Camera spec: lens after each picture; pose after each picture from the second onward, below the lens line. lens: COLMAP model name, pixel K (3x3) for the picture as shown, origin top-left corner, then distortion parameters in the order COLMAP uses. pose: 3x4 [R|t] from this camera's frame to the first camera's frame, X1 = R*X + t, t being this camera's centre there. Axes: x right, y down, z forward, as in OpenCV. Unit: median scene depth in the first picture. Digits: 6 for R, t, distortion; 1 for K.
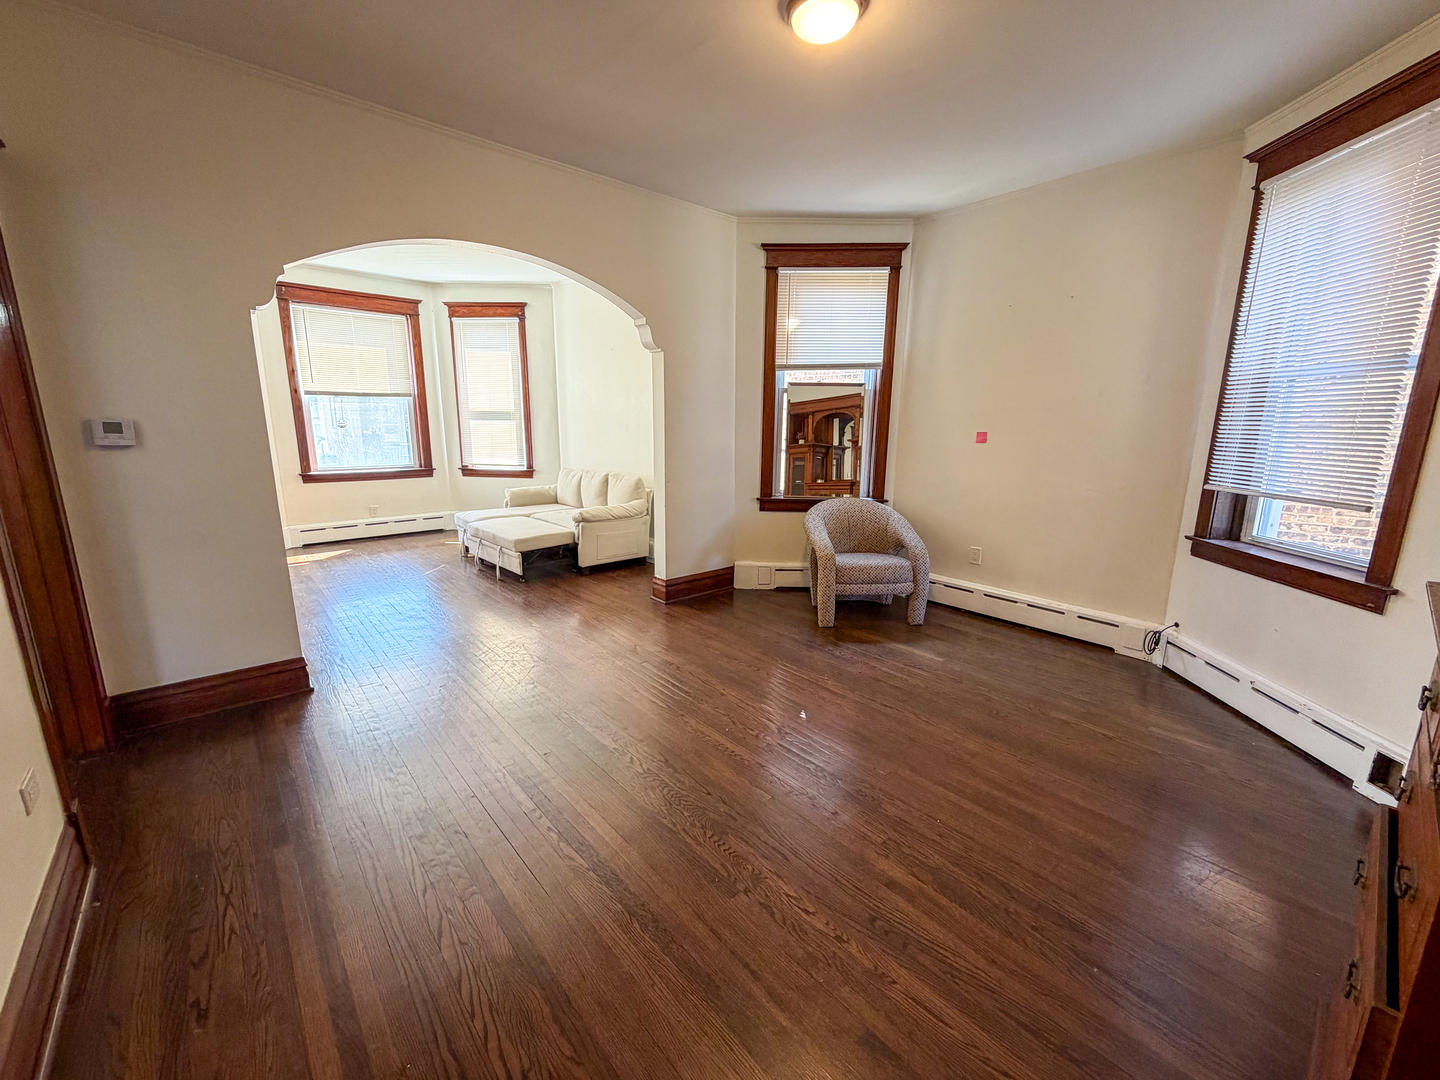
lens RADIAL K [[574.9, 0, 715.0], [0, 574.9, 540.9], [0, 0, 1]] dist [0.002489, -0.000853]
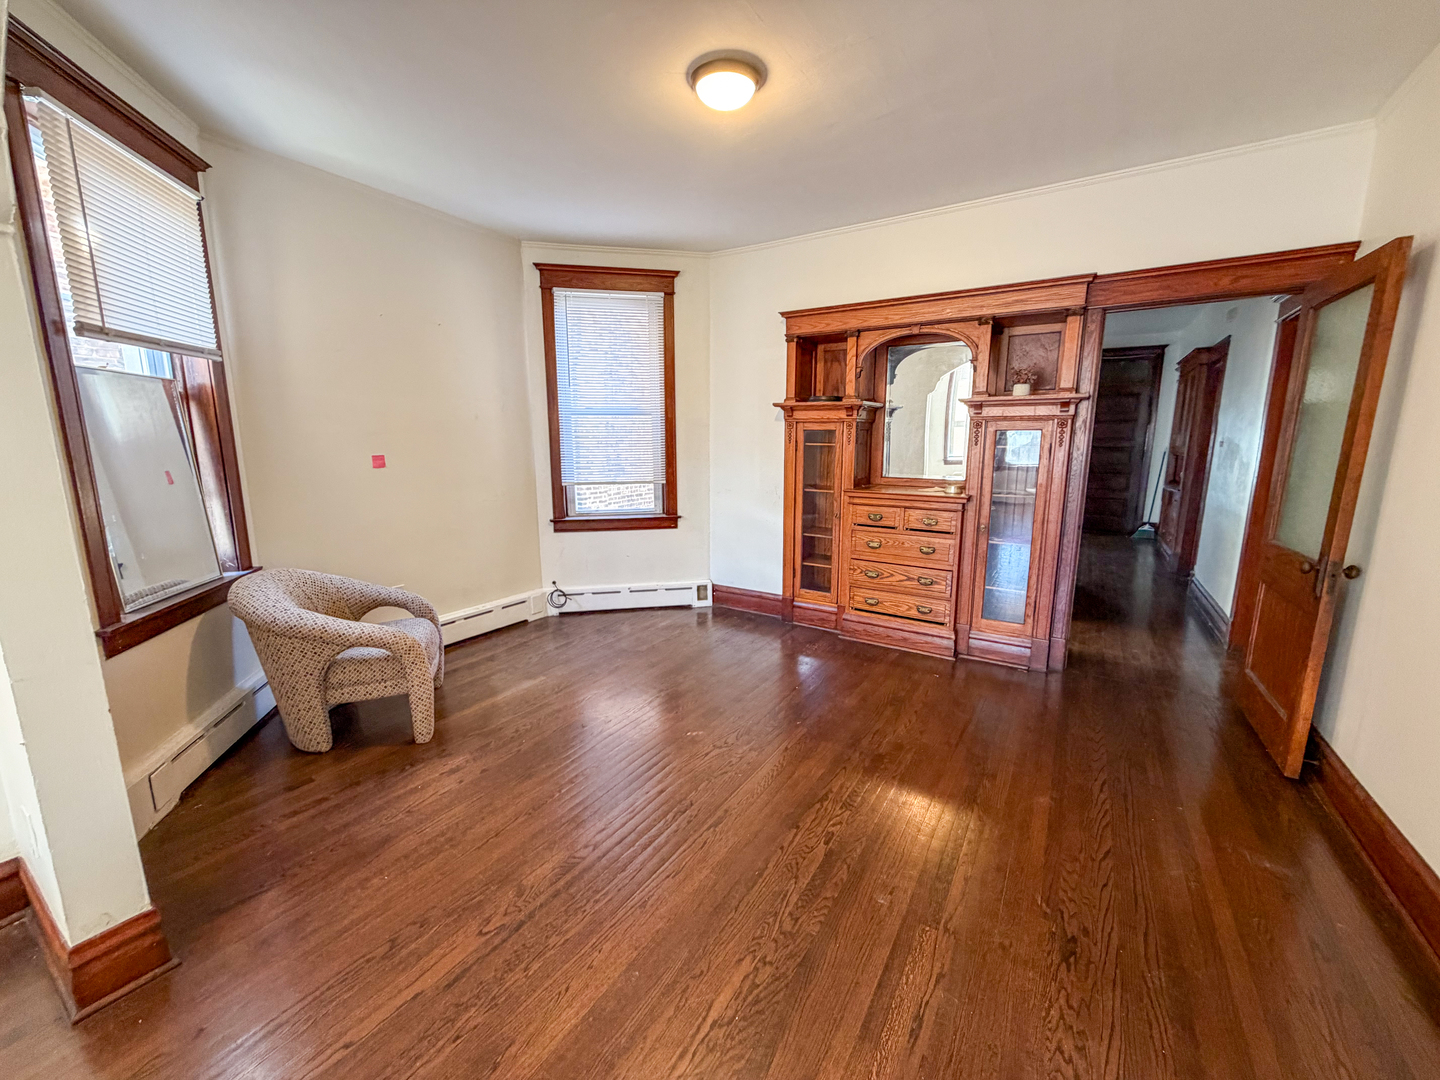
lens RADIAL K [[574.9, 0, 715.6], [0, 574.9, 535.4], [0, 0, 1]] dist [0.002489, -0.000853]
pose [[-0.282635, -0.171570, 0.943759, -0.339378], [0.194075, 0.953298, 0.231426, -0.116536], [-0.939389, 0.248569, -0.236138, 0.501310]]
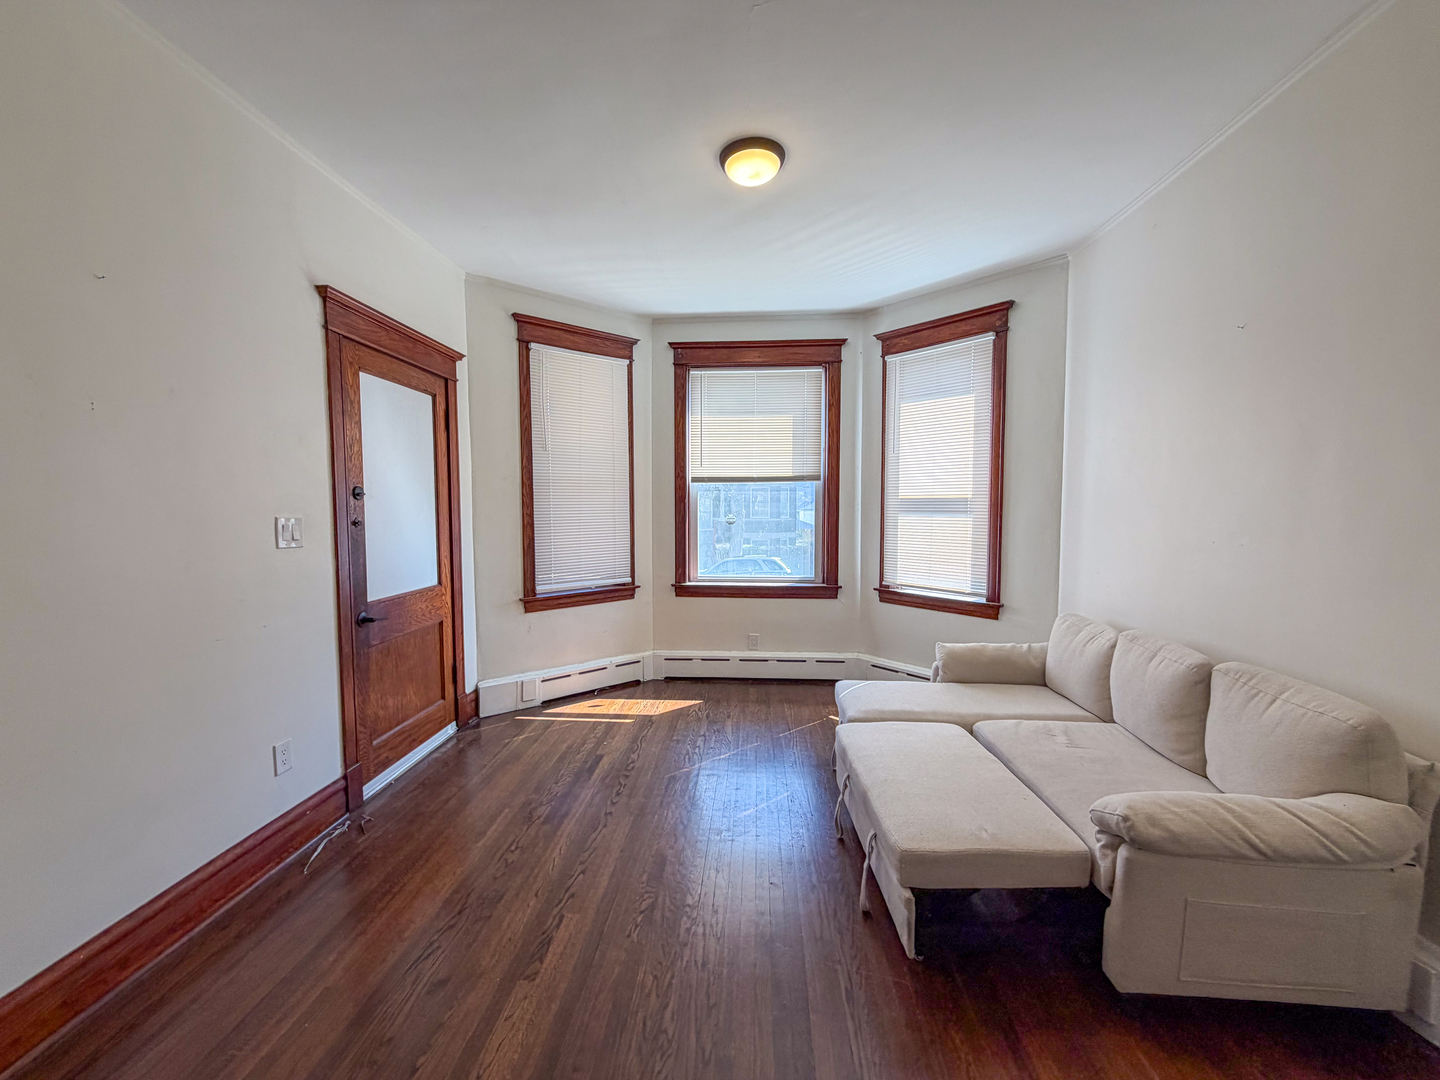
lens RADIAL K [[574.9, 0, 716.4], [0, 574.9, 539.4], [0, 0, 1]] dist [0.002489, -0.000853]
pose [[0.702715, 0.028644, -0.710894, -0.140504], [-0.137961, 0.985710, -0.096657, -0.108028], [0.697967, 0.165998, 0.696625, 0.495351]]
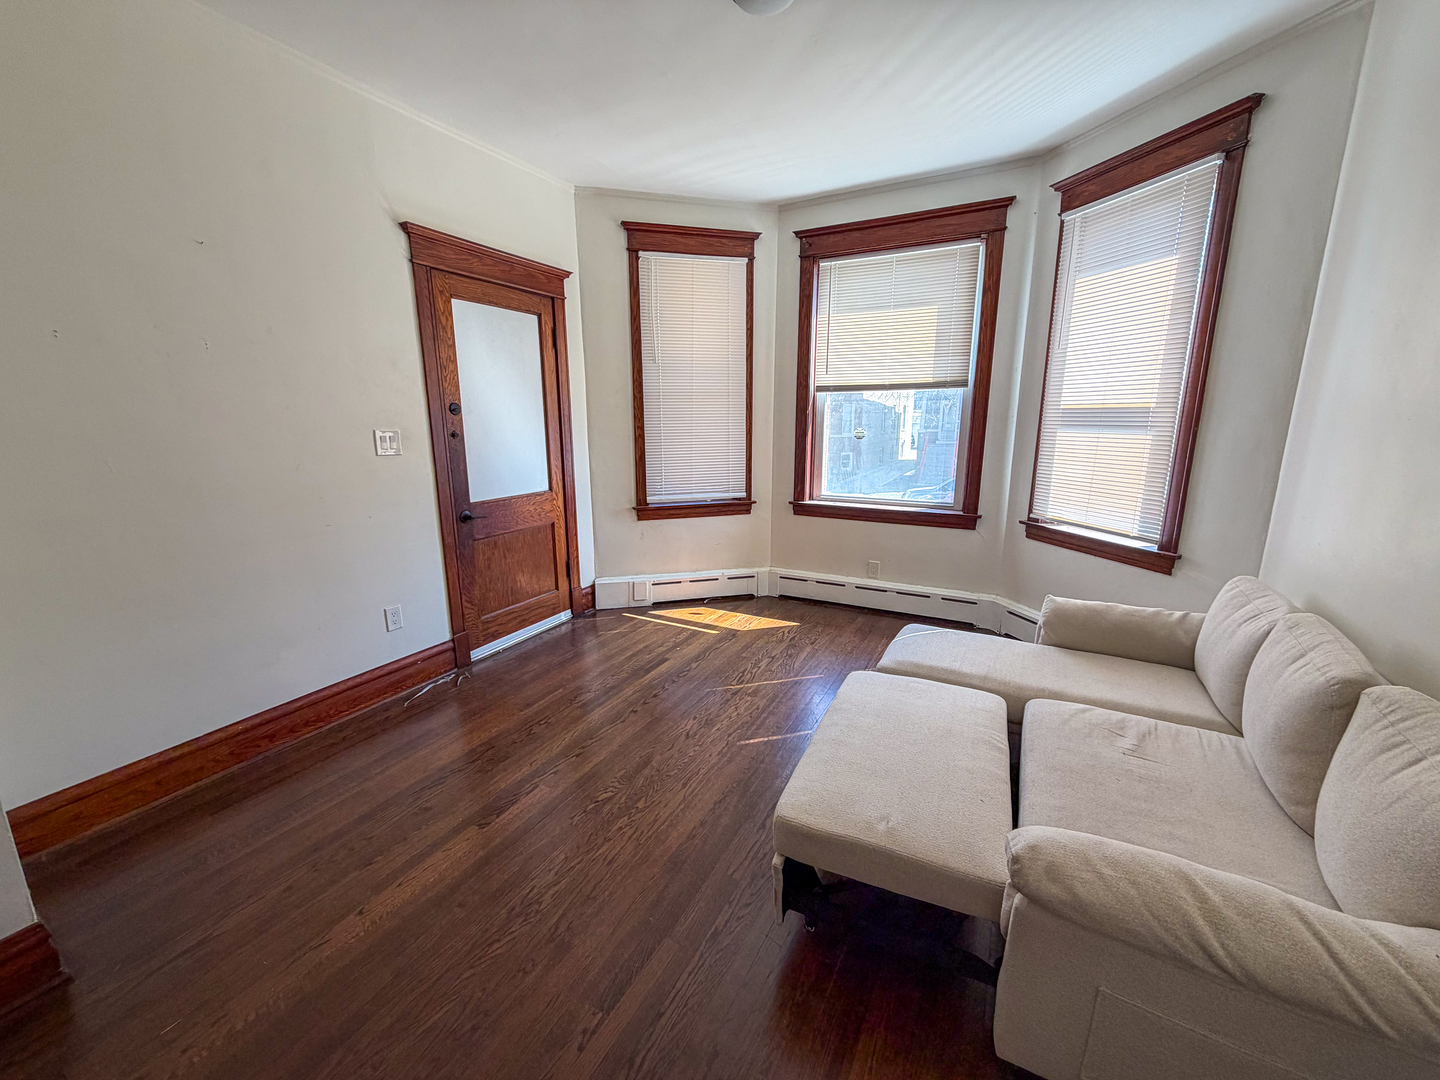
lens RADIAL K [[574.9, 0, 716.4], [0, 574.9, 540.4], [0, 0, 1]] dist [0.002489, -0.000853]
pose [[0.345801, 0.185632, -0.919762, -0.074009], [-0.187022, 0.974202, 0.126305, -0.141249], [0.919480, 0.128340, 0.371598, 0.641412]]
